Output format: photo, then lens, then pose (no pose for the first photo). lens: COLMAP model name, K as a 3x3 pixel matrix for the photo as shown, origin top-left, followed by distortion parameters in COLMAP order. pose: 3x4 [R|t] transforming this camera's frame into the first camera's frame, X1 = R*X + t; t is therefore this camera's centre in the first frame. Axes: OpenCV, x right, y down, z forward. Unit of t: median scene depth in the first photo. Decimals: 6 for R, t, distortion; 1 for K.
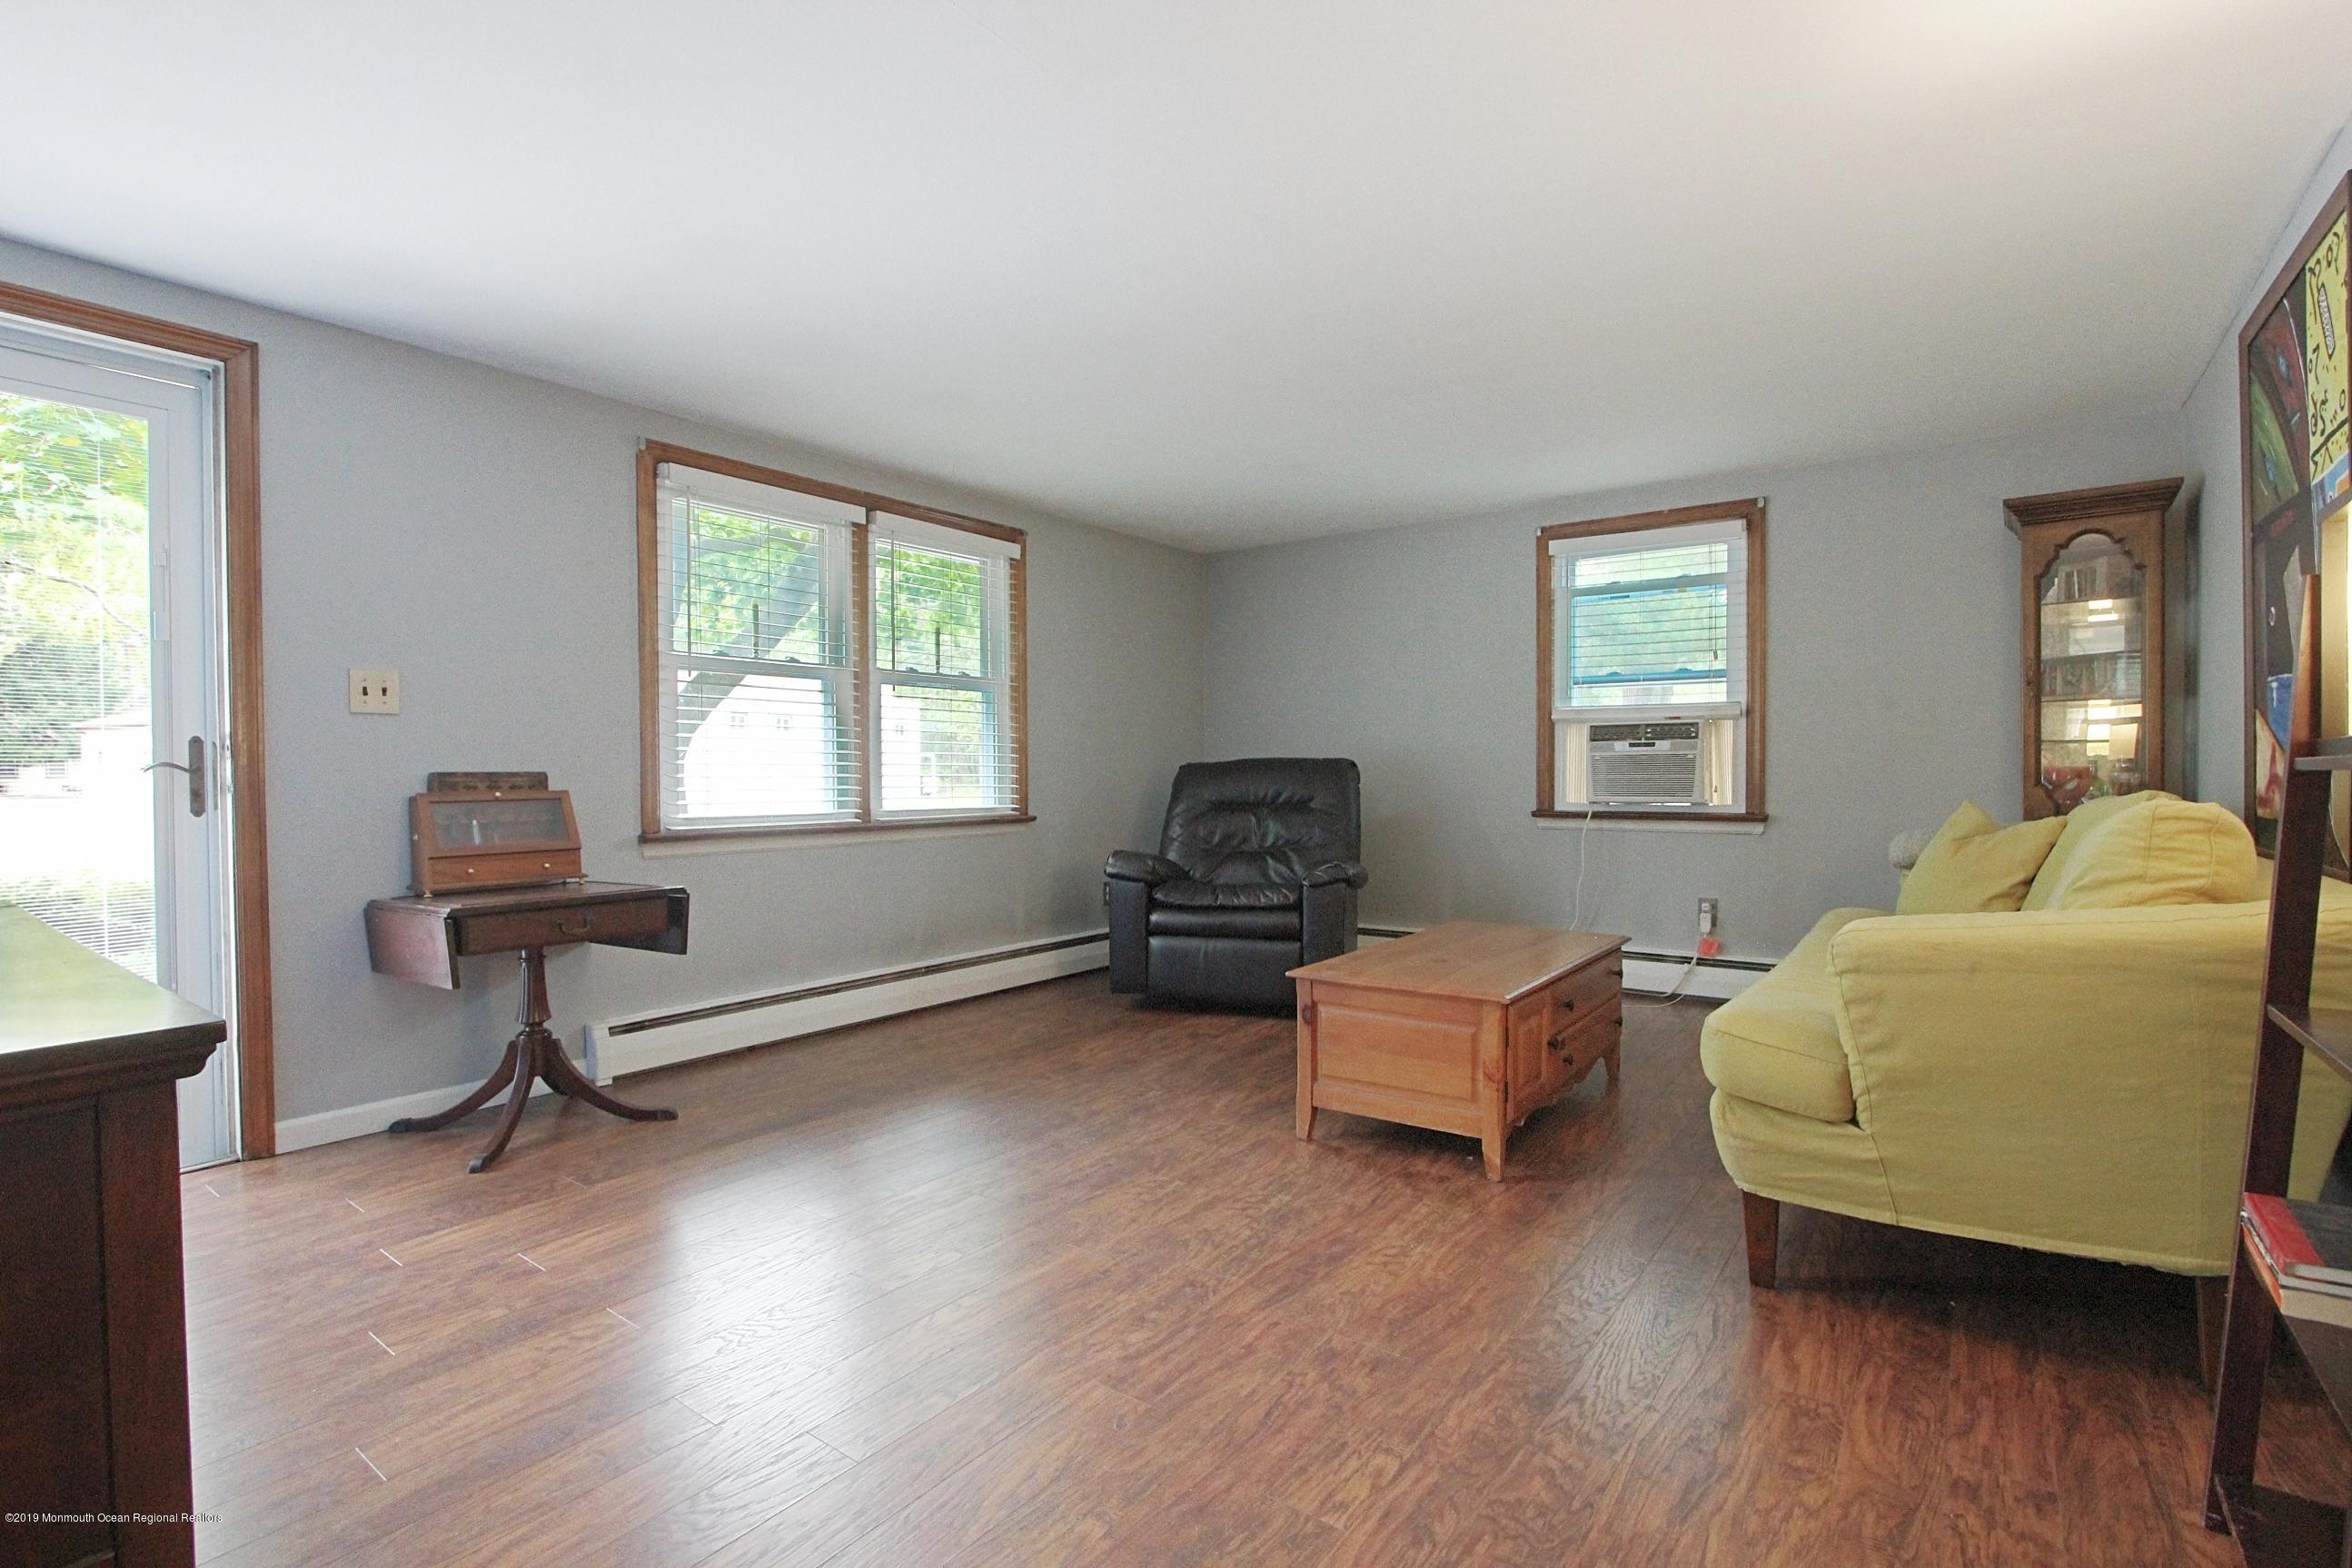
lens RADIAL K [[1089.5, 0, 1168.3], [0, 1089.5, 791.3], [0, 0, 1]] dist [-0.017733, 0.003848]
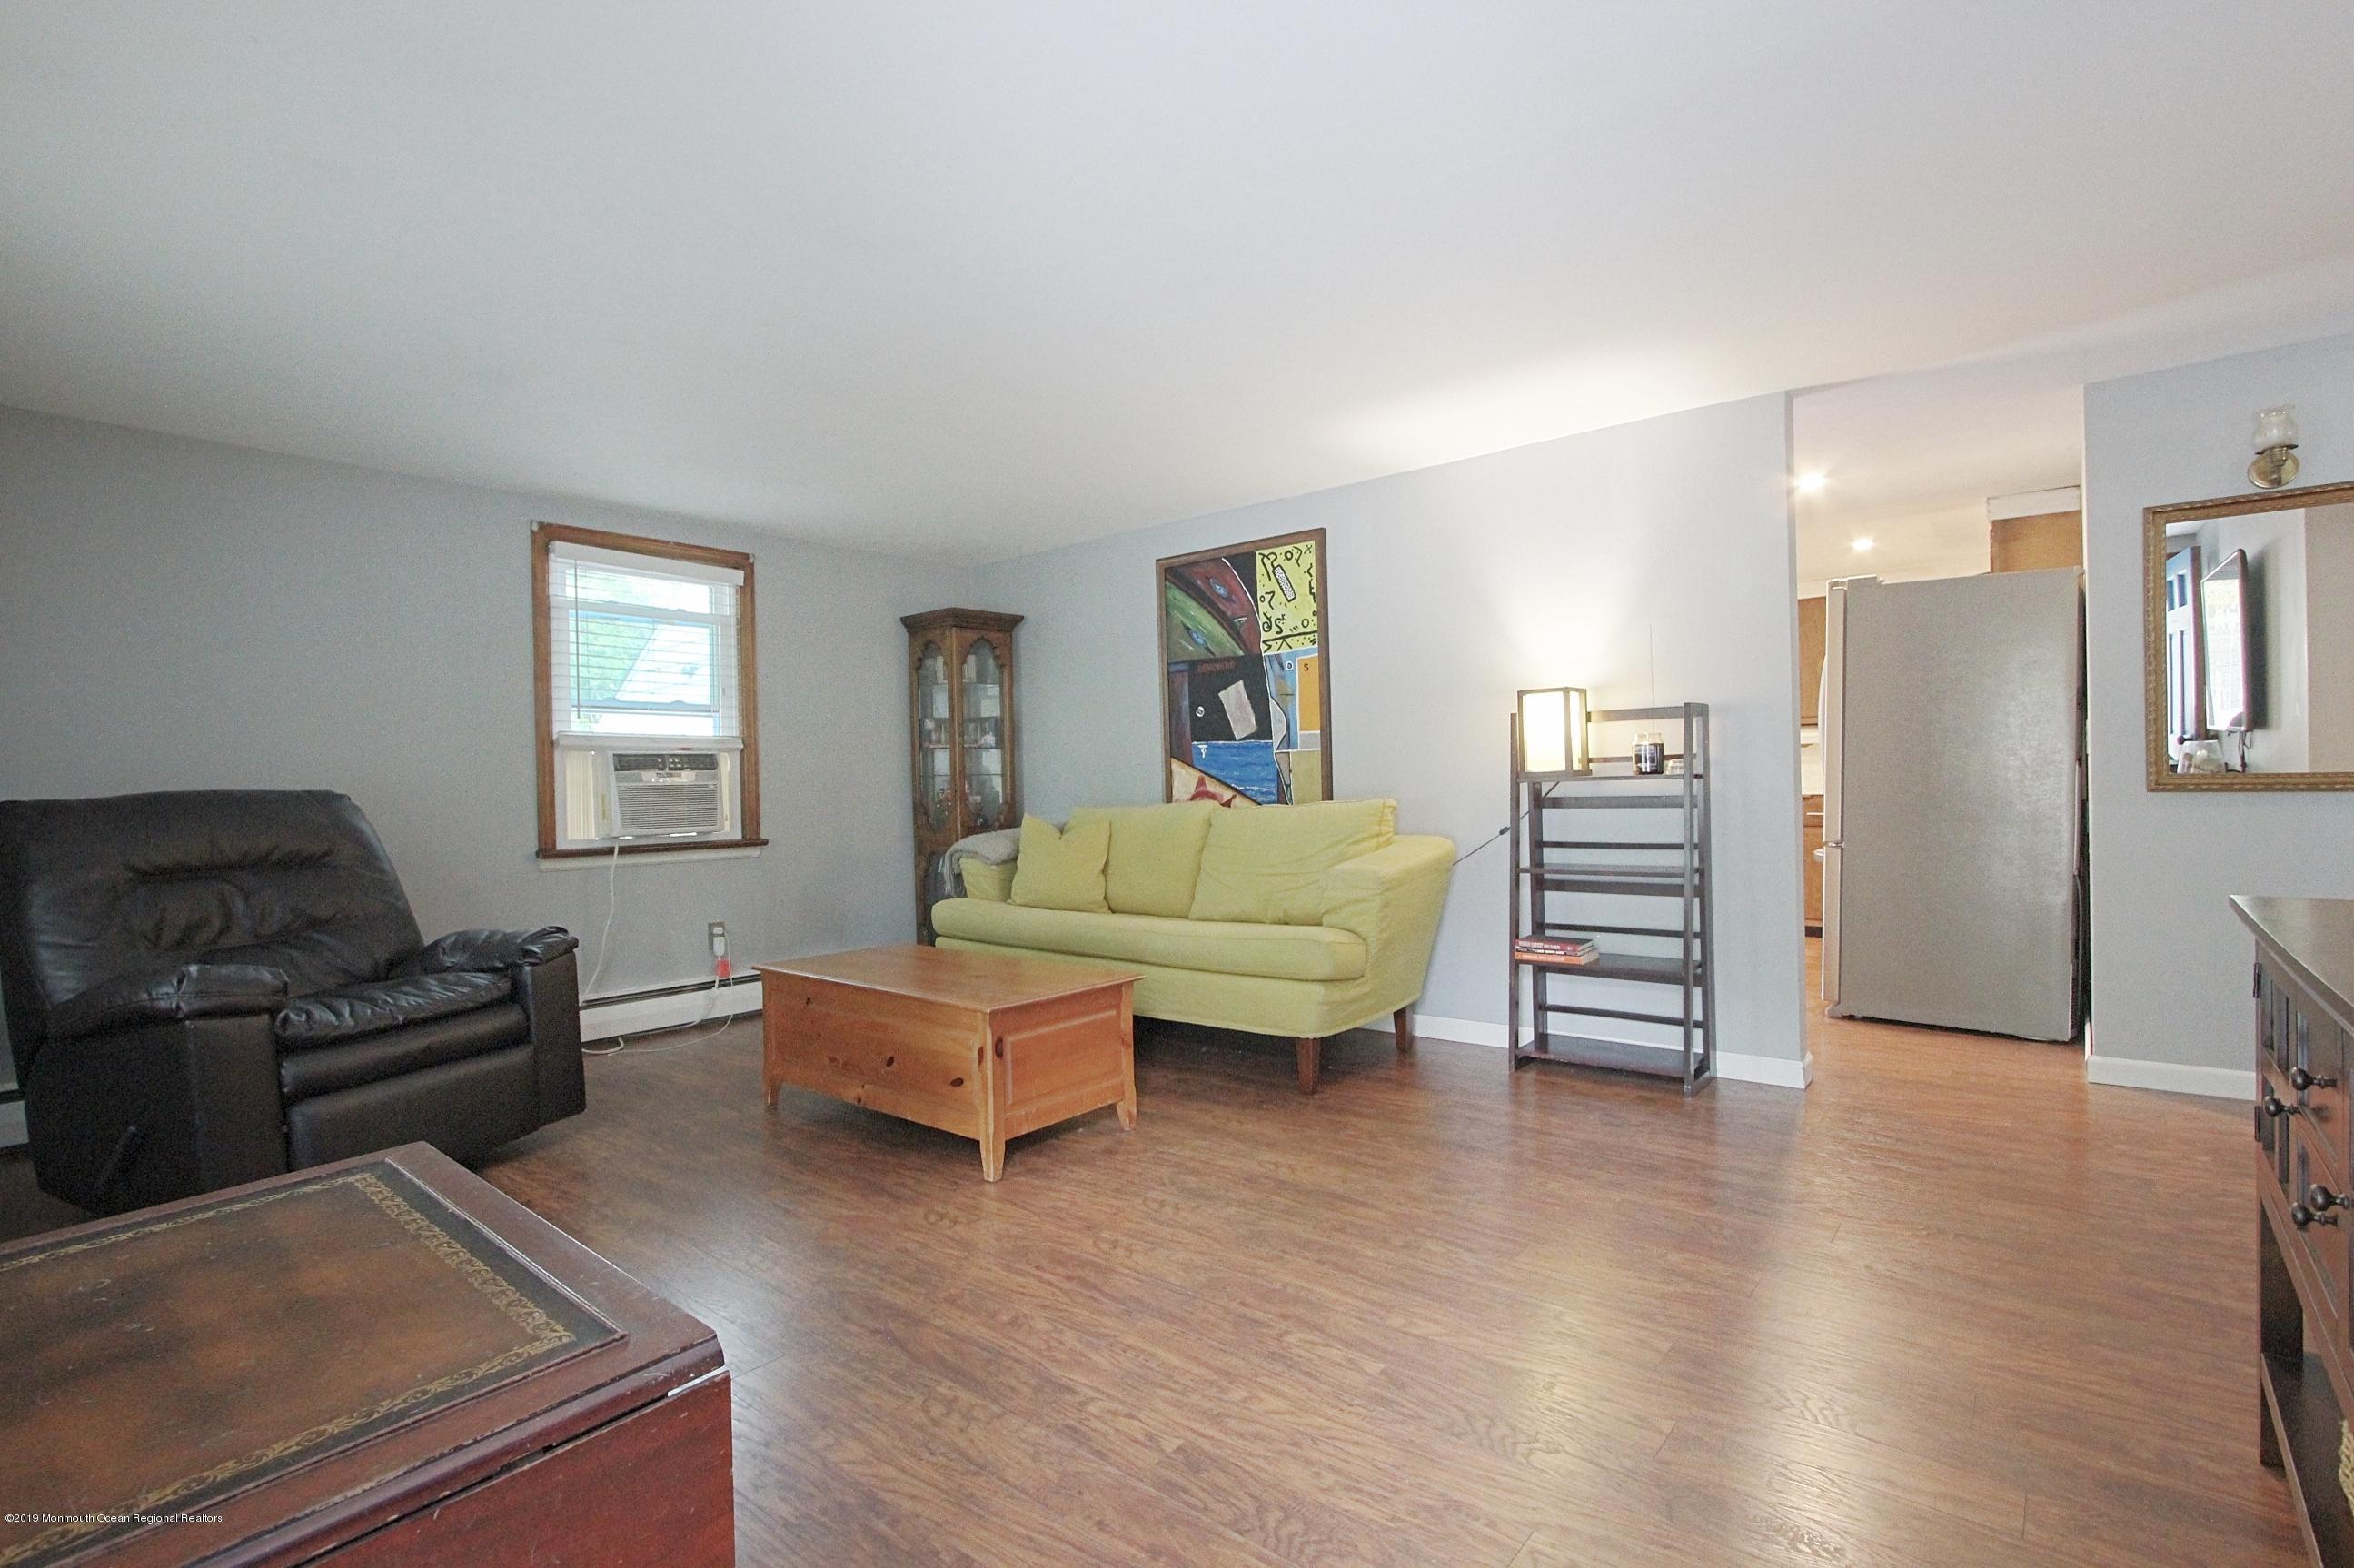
lens RADIAL K [[1090.4, 0, 1169.3], [0, 1090.4, 791.3], [0, 0, 1]] dist [-0.017733, 0.003848]
pose [[0.068878, -0.002834, 0.997621, -0.547575], [0.040828, 0.999166, 0.000019, -0.010368], [-0.996789, 0.040730, 0.068936, 0.514712]]
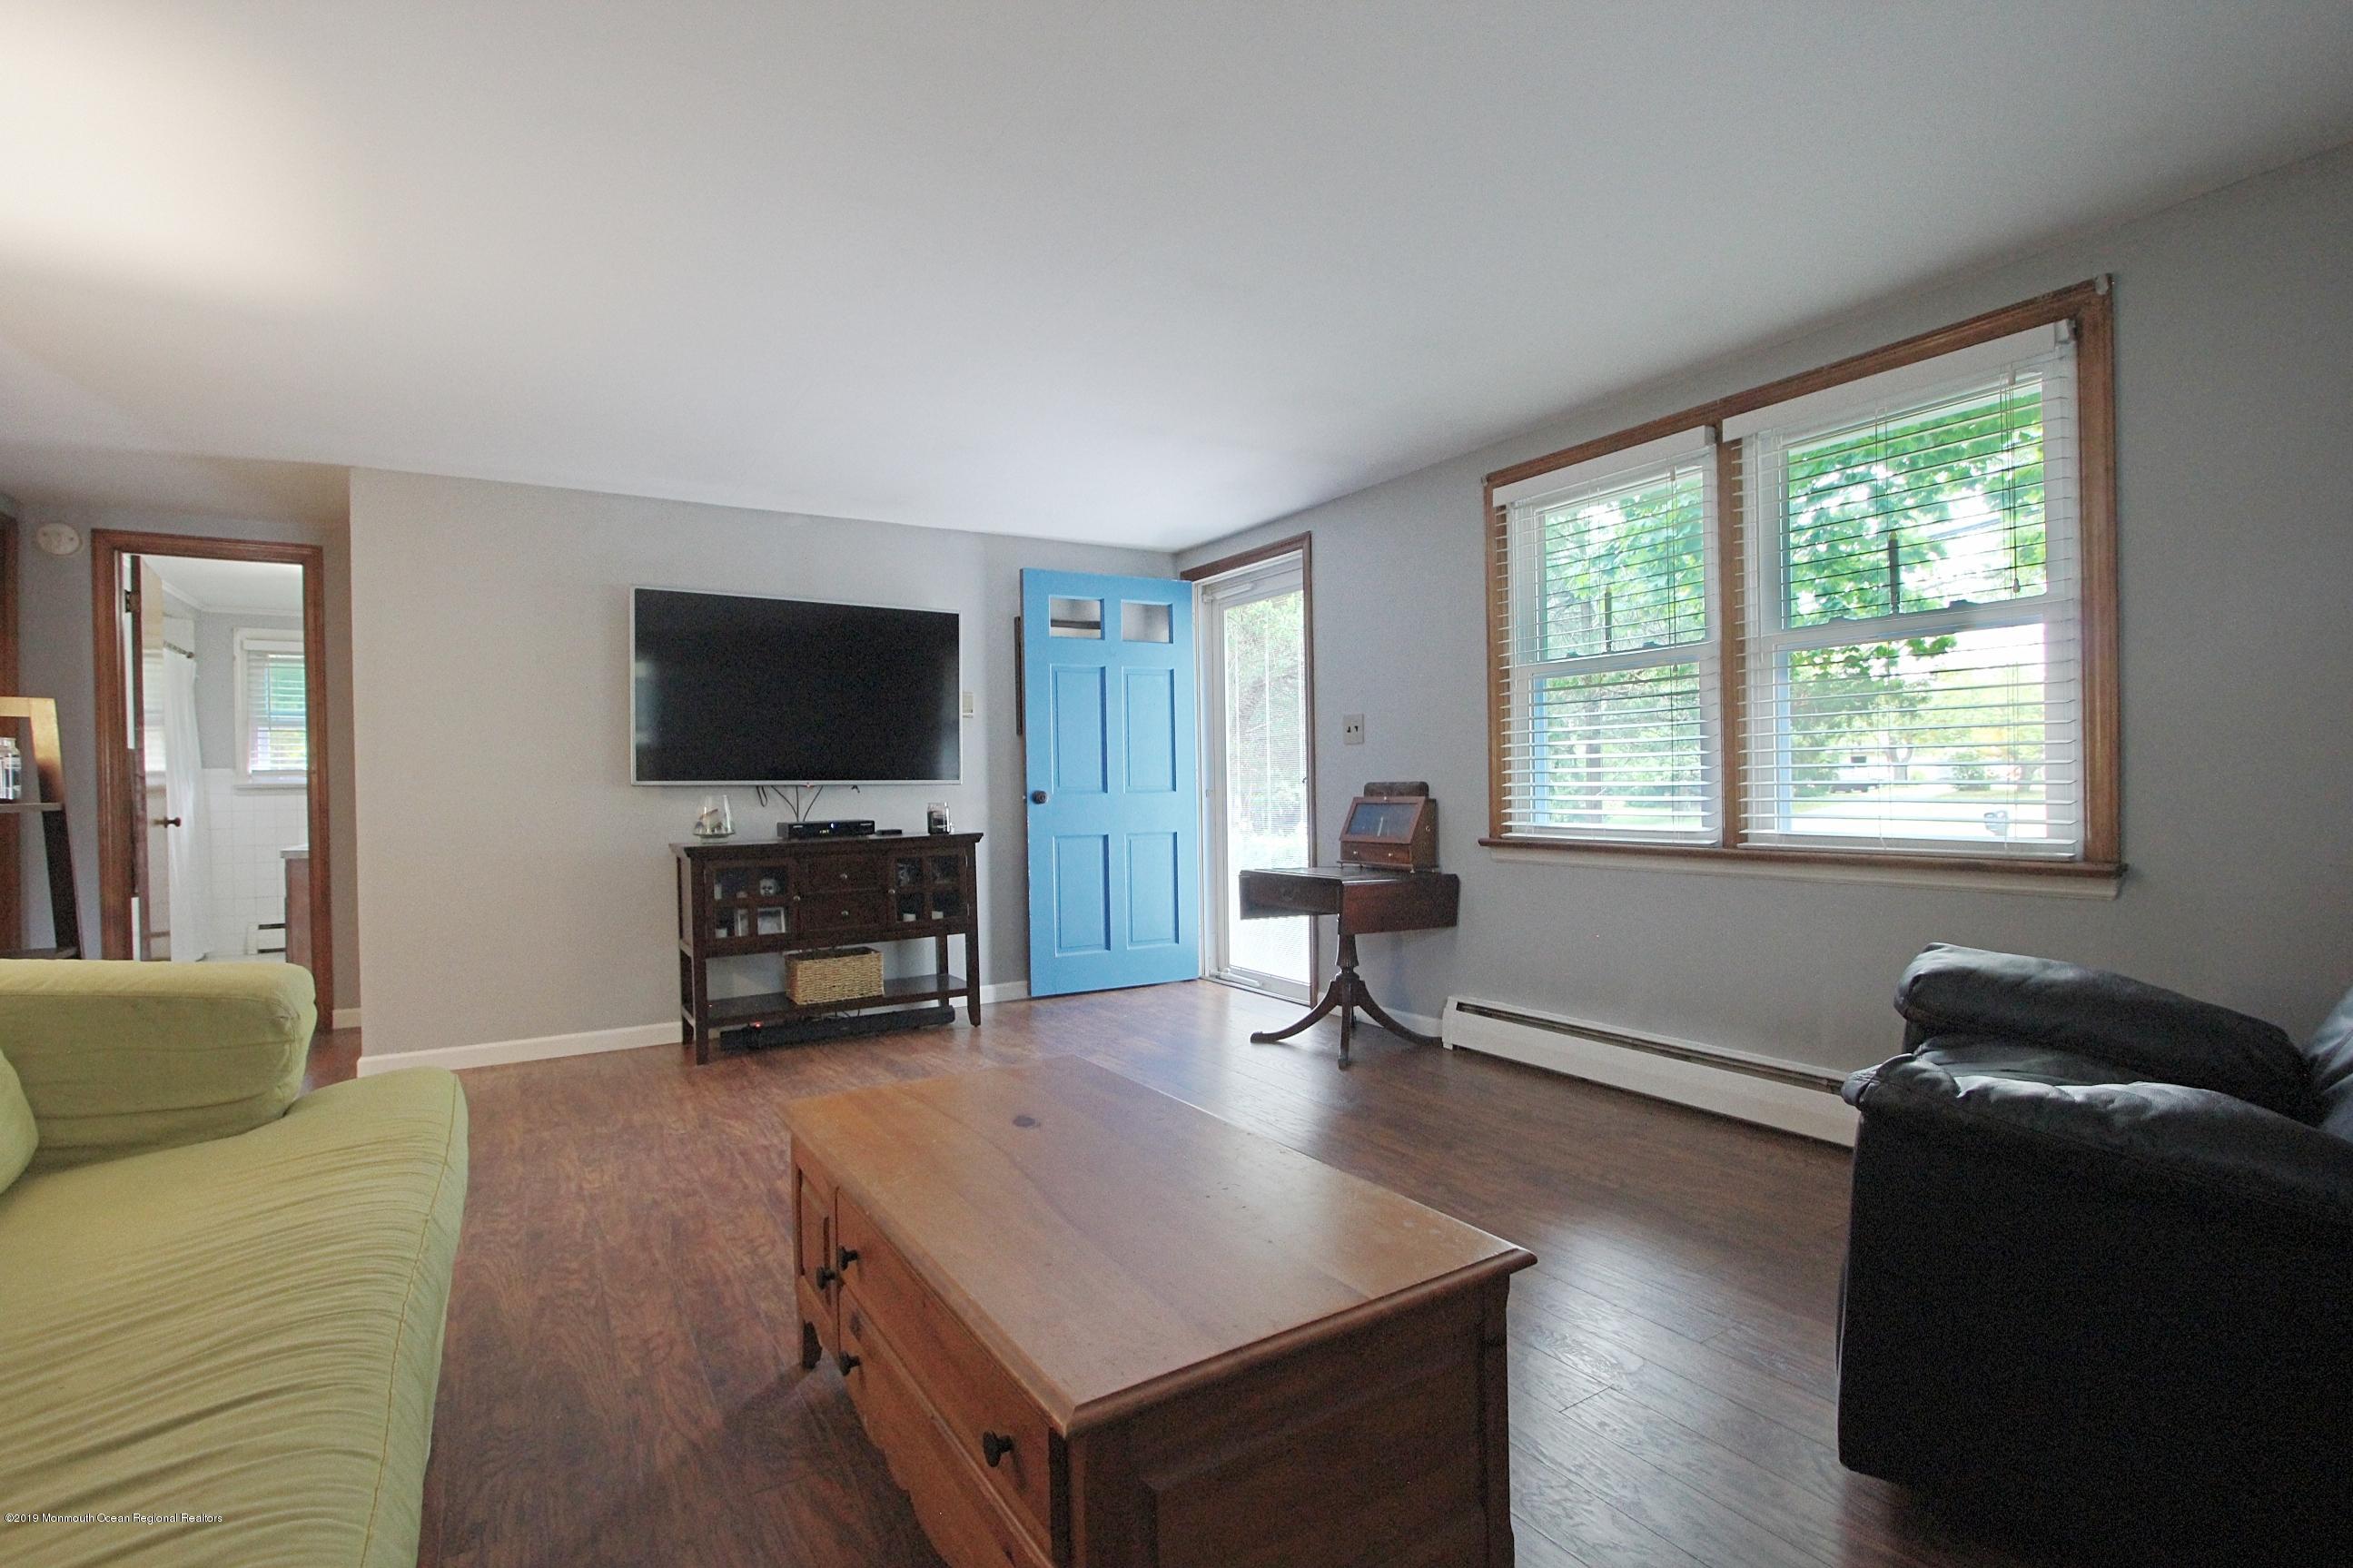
lens RADIAL K [[1089.8, 0, 1168.8], [0, 1089.8, 791.3], [0, 0, 1]] dist [-0.017733, 0.003848]
pose [[-0.370077, 0.015690, -0.928868, 0.527328], [0.001168, 0.999864, 0.016424, -0.020772], [0.929000, 0.004993, -0.370045, 0.894506]]
